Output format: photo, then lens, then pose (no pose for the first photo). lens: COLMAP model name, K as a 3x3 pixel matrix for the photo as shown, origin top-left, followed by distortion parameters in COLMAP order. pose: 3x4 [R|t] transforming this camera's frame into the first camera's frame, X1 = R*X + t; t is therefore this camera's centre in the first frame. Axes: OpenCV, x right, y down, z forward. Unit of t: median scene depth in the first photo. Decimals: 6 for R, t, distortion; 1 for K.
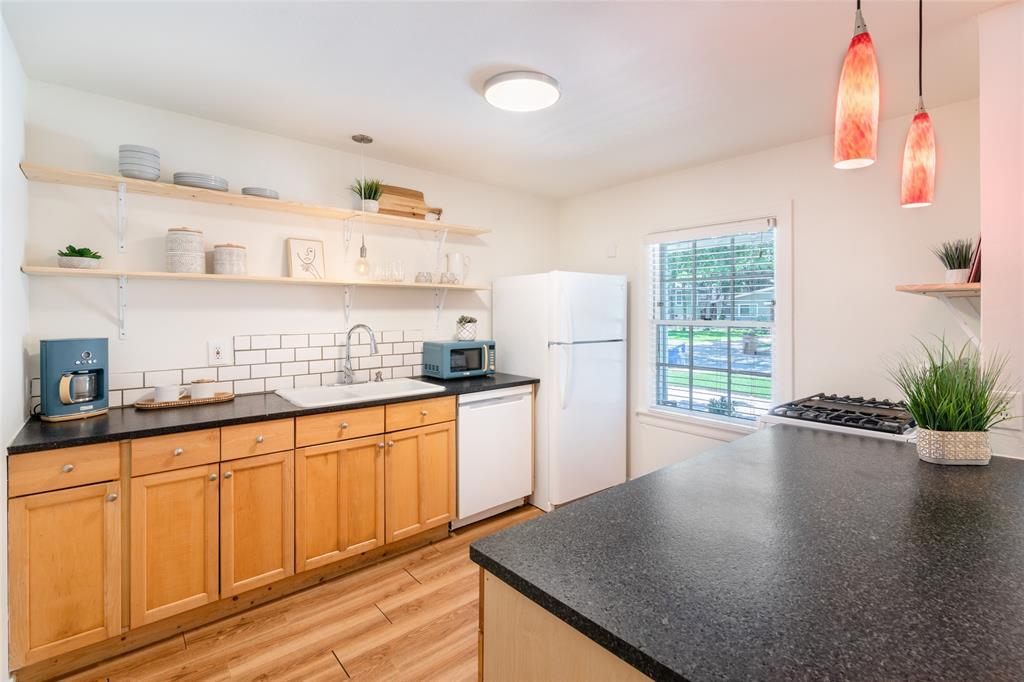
lens RADIAL K [[484.5, 0, 526.7], [0, 484.5, 320.7], [0, 0, 1]] dist [-0.002915, 0.000497]
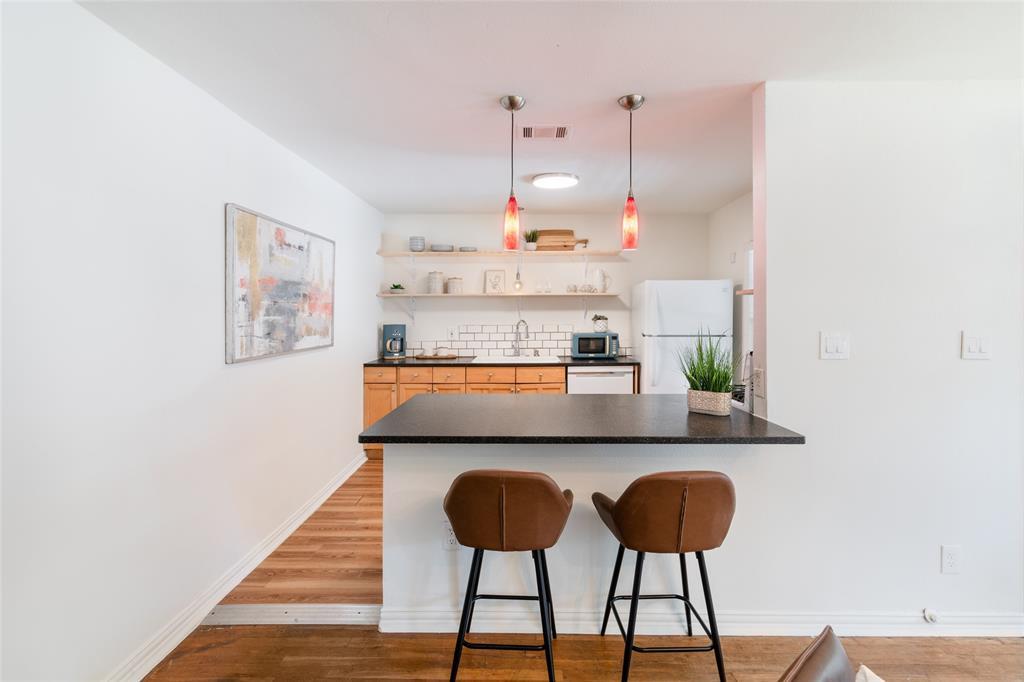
lens RADIAL K [[484.5, 0, 508.1], [0, 484.5, 323.2], [0, 0, 1]] dist [-0.002915, 0.000497]
pose [[0.738593, 0.010390, -0.674072, 0.797808], [-0.007740, 0.999946, 0.006932, 0.008576], [0.674107, 0.000098, 0.738634, -0.265918]]
